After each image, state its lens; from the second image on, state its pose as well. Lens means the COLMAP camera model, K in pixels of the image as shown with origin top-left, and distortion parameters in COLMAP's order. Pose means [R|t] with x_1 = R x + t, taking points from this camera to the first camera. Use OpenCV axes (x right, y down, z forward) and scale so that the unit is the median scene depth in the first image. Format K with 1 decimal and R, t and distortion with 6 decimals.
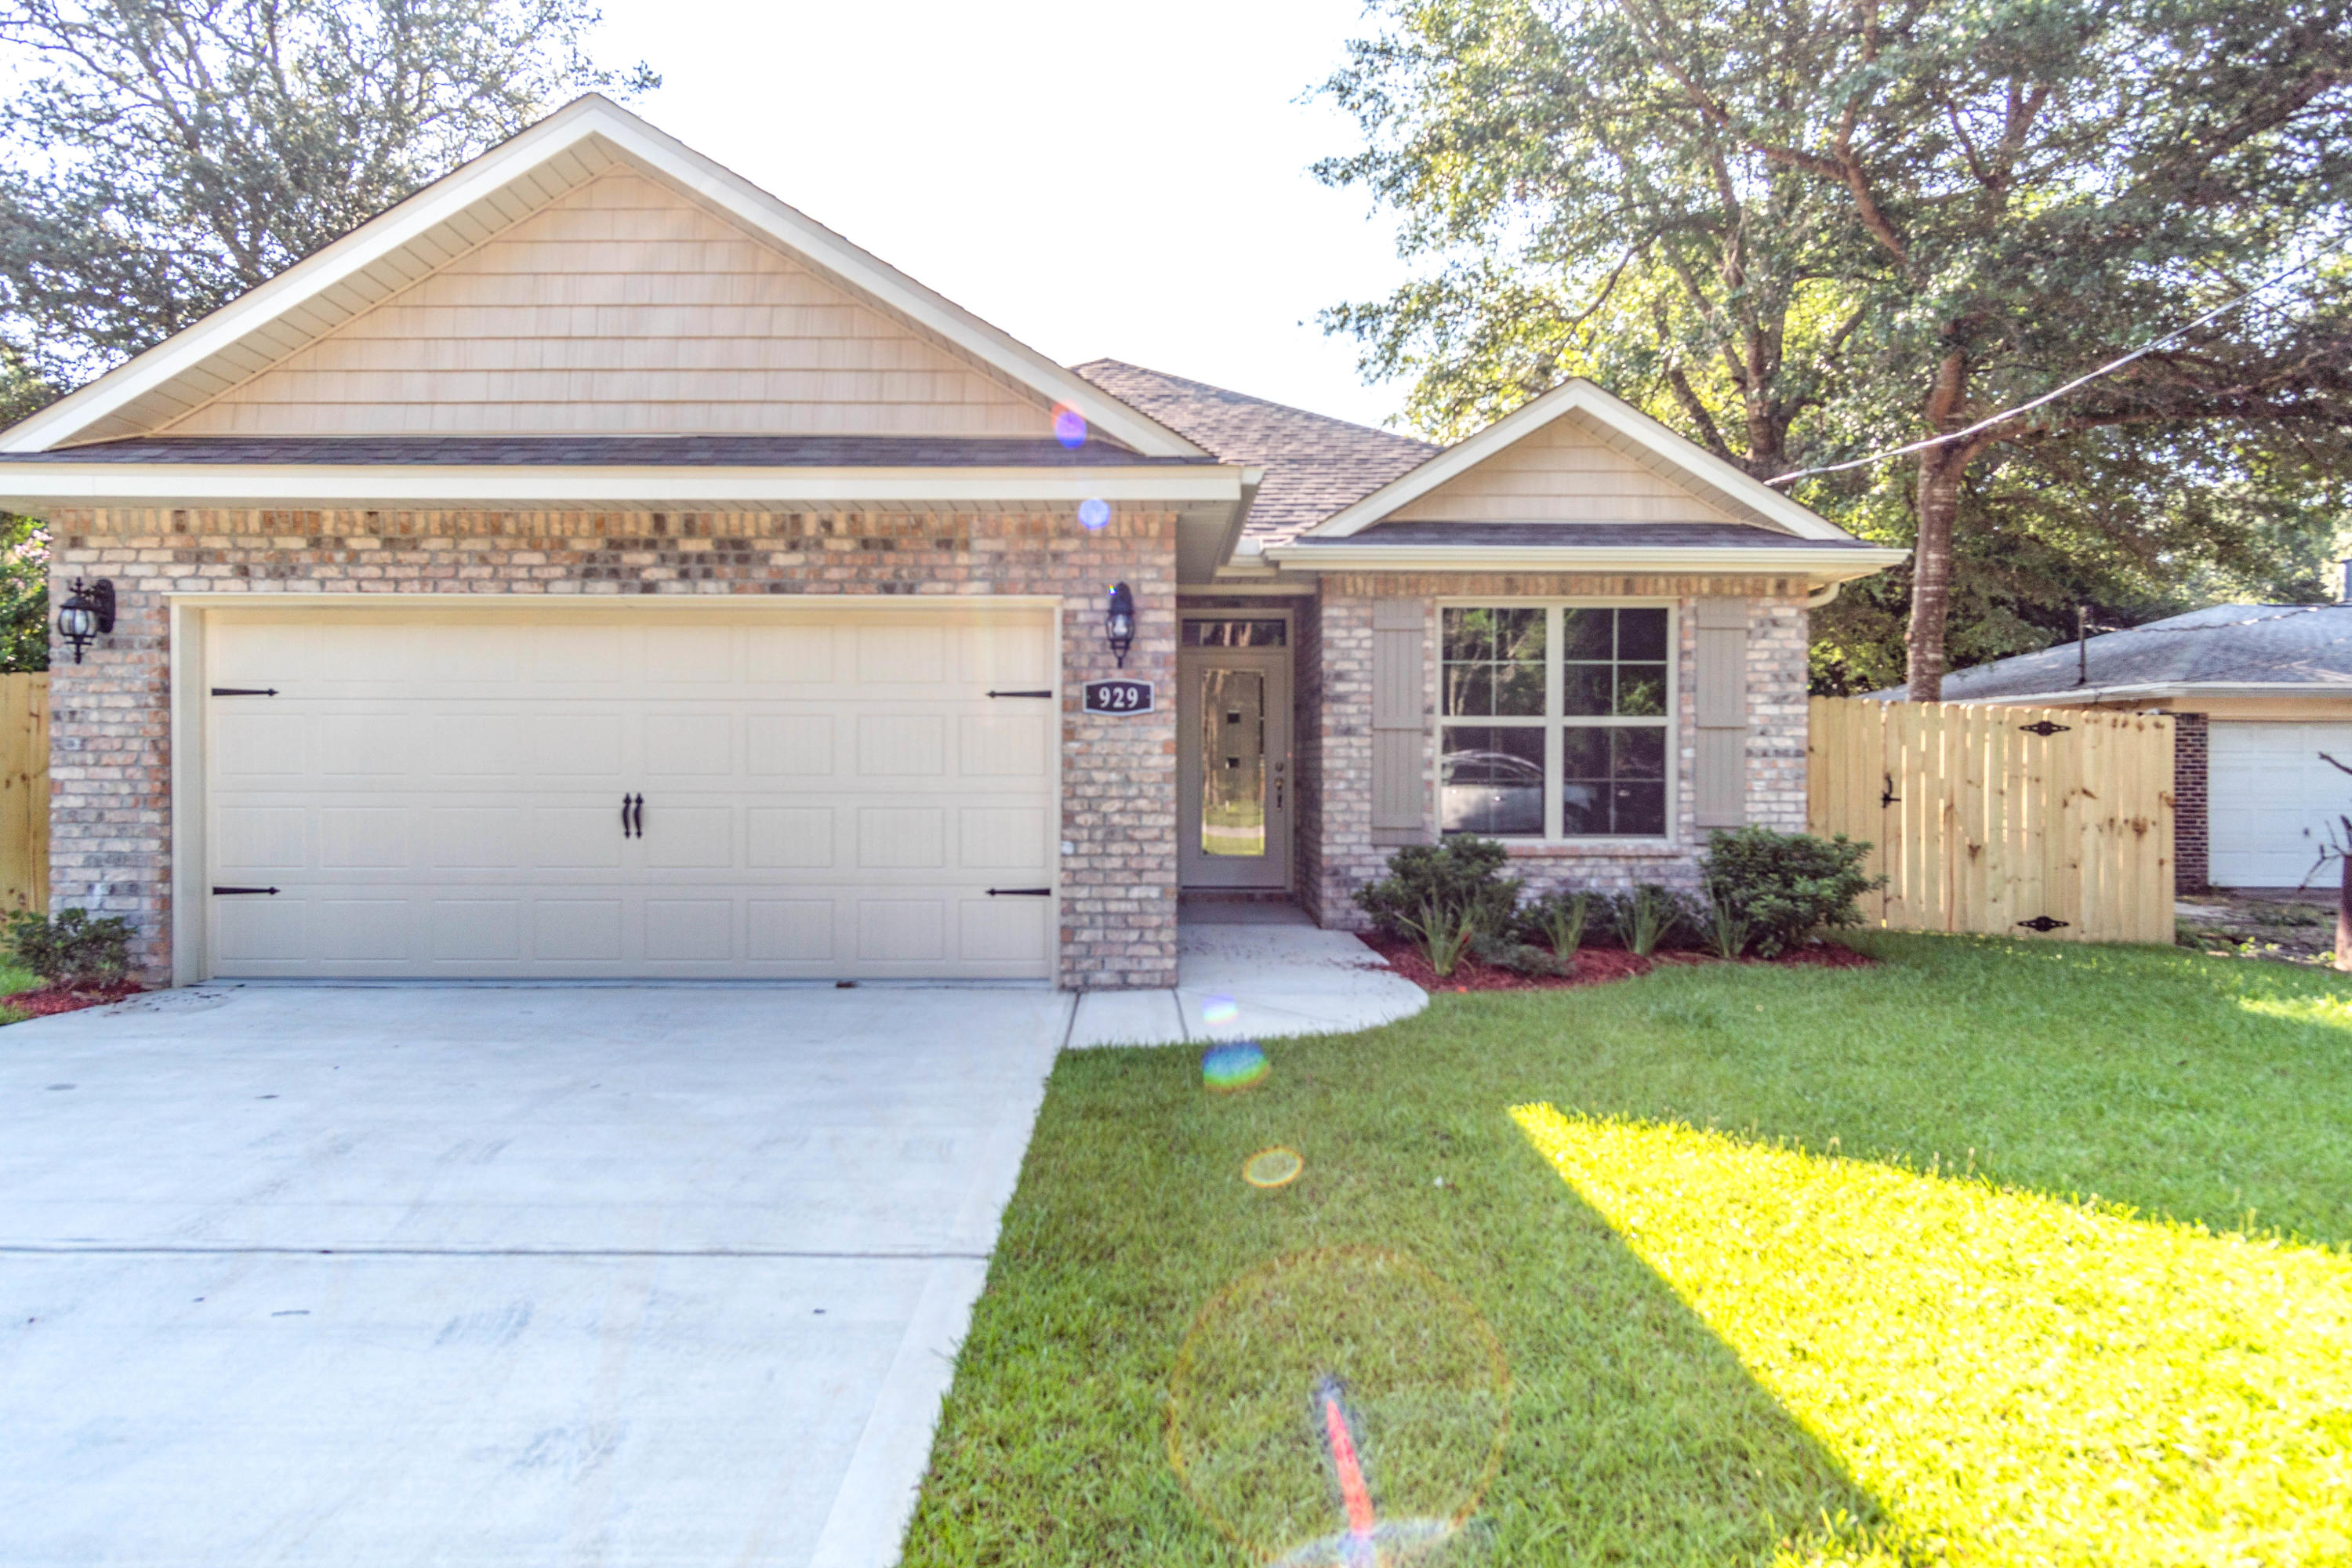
lens RADIAL K [[1227.6, 0, 1189.3], [0, 1227.6, 742.7], [0, 0, 1]] dist [0.003823, 0.001797]
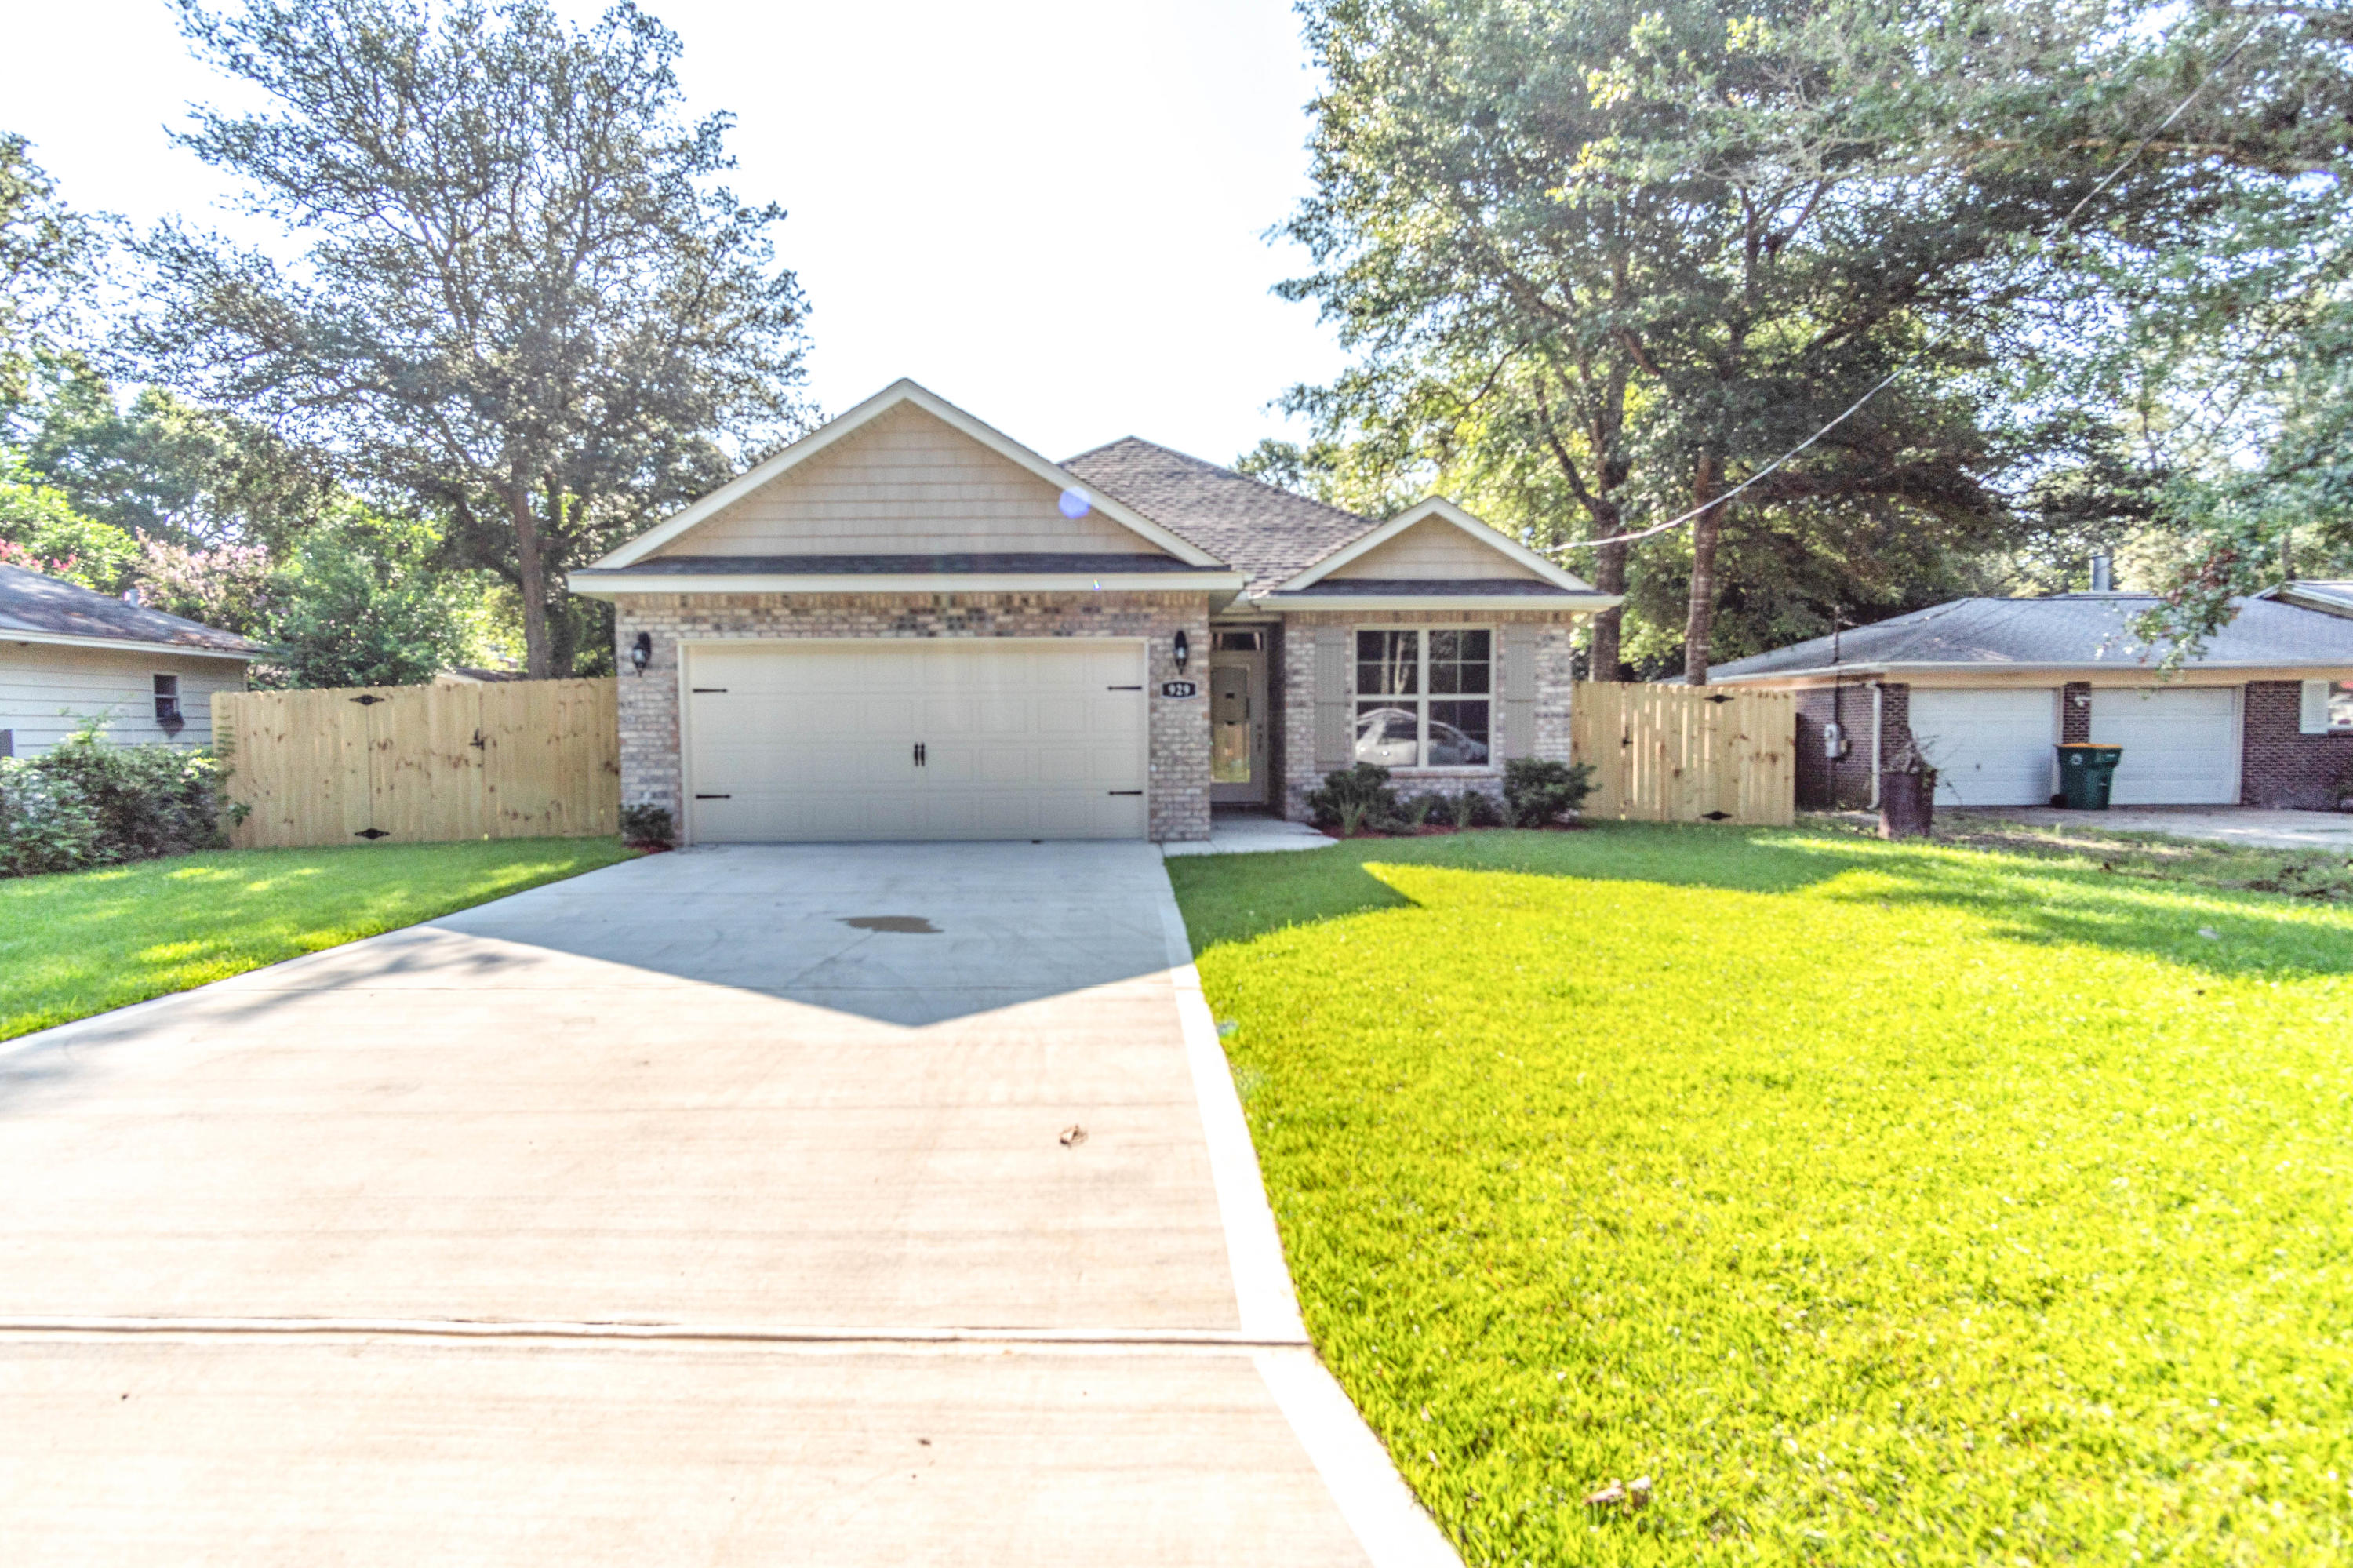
lens RADIAL K [[1228.1, 0, 1189.8], [0, 1228.1, 742.7], [0, 0, 1]] dist [0.003823, 0.001797]
pose [[0.999615, -0.009866, 0.025935, -0.072136], [0.009130, 0.999556, 0.028356, -0.006693], [-0.026203, -0.028108, 0.999261, -0.726597]]
